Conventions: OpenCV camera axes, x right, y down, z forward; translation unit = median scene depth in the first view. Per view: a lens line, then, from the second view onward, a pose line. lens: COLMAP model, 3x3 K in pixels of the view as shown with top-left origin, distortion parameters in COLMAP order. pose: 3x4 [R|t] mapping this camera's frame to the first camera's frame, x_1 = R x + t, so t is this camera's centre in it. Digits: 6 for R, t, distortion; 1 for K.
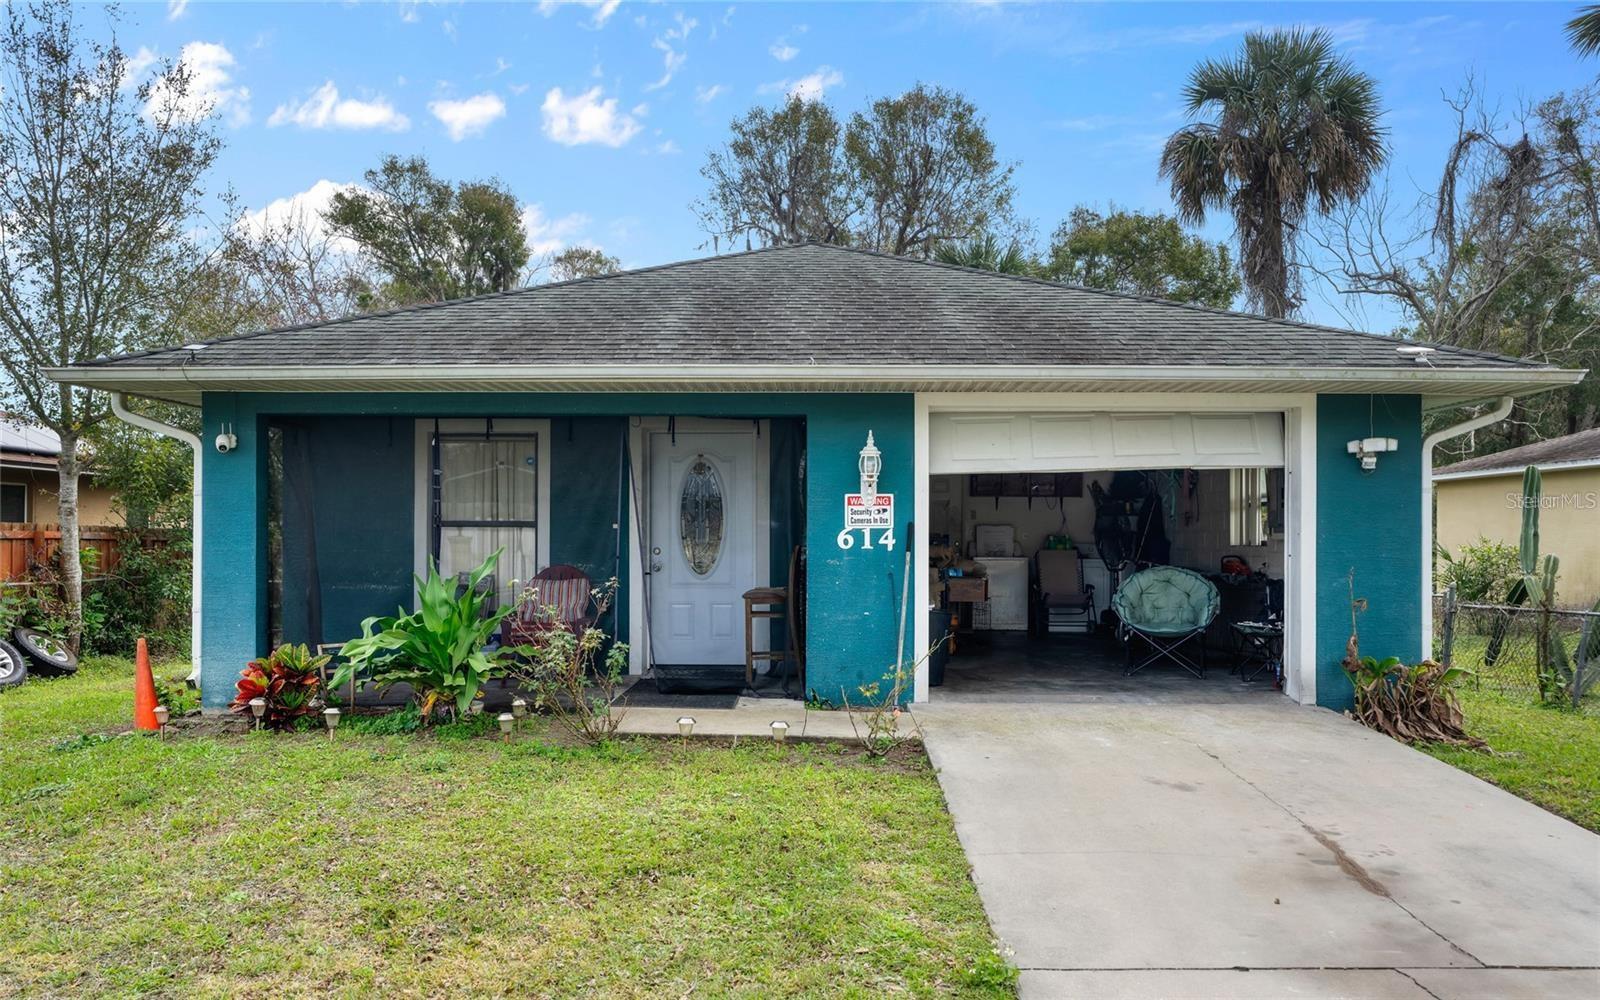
lens RADIAL K [[1209.9, 0, 831.1], [0, 1209.9, 549.4], [0, 0, 1]] dist [0.004238, -0.002397]
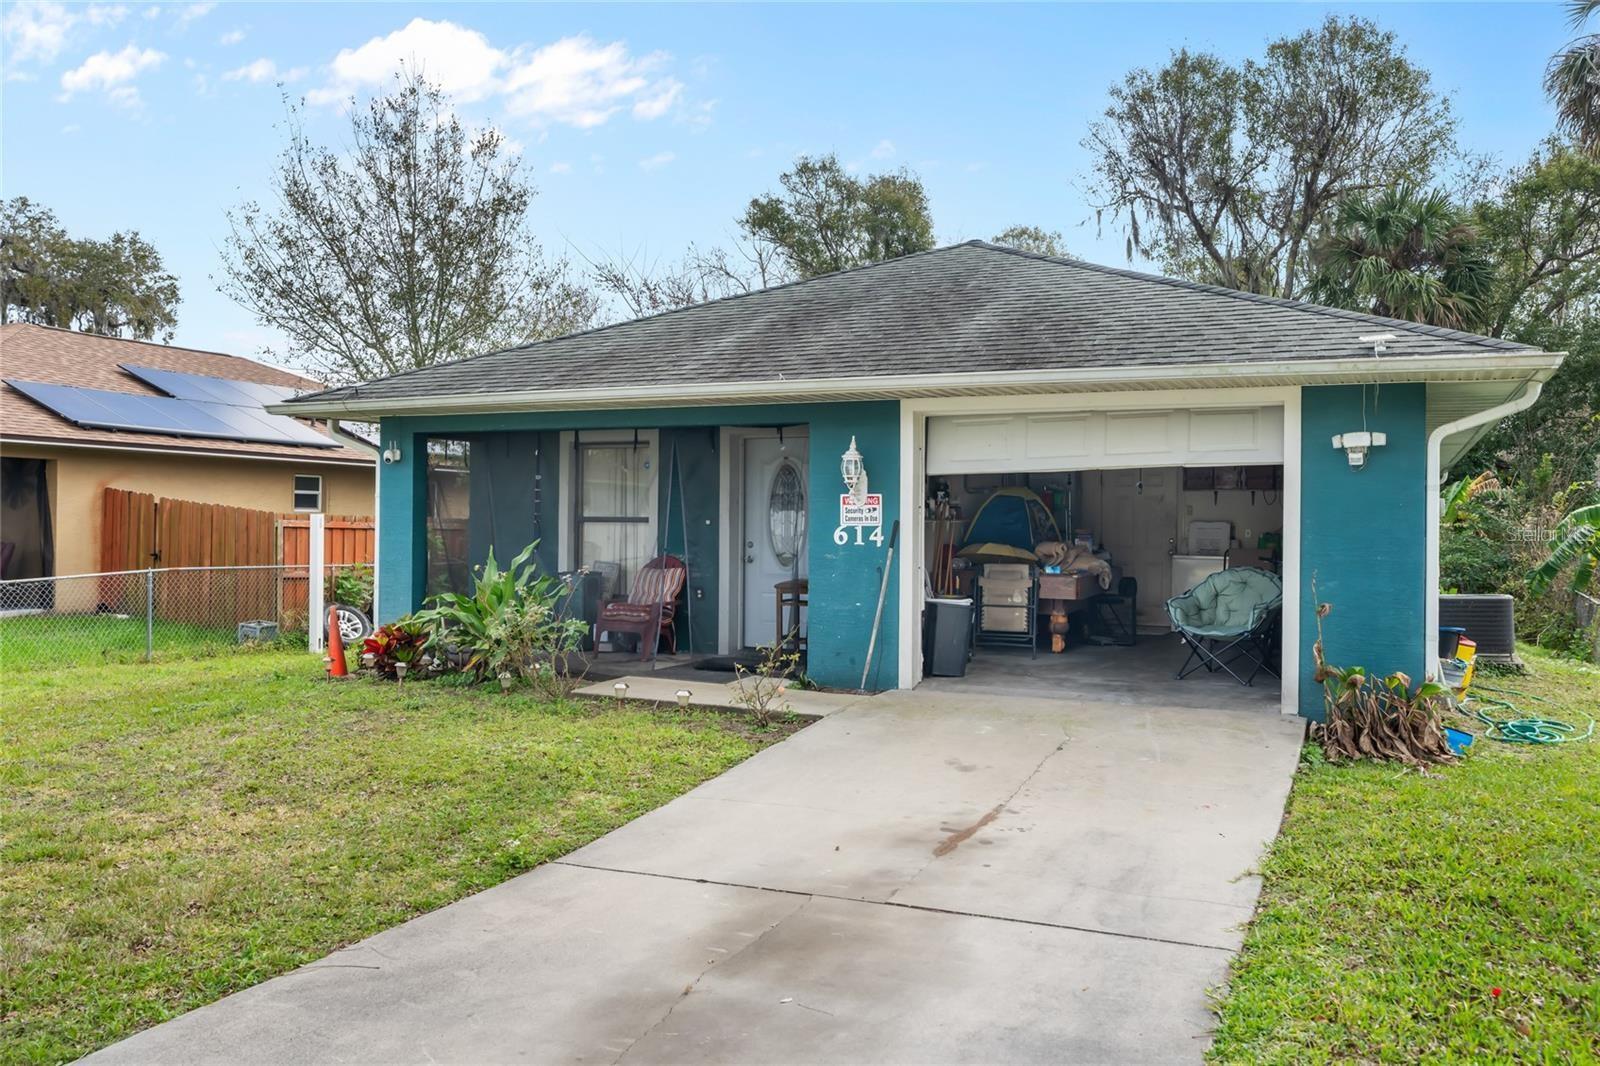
lens RADIAL K [[1314.7, 0, 799.0], [0, 1314.7, 531.0], [0, 0, 1]] dist [0.017646, -0.014027]
pose [[0.914064, 0.007601, -0.405499, 0.448852], [-0.011191, 0.999916, -0.006482, -0.004446], [0.405415, 0.010463, 0.914073, -0.097904]]
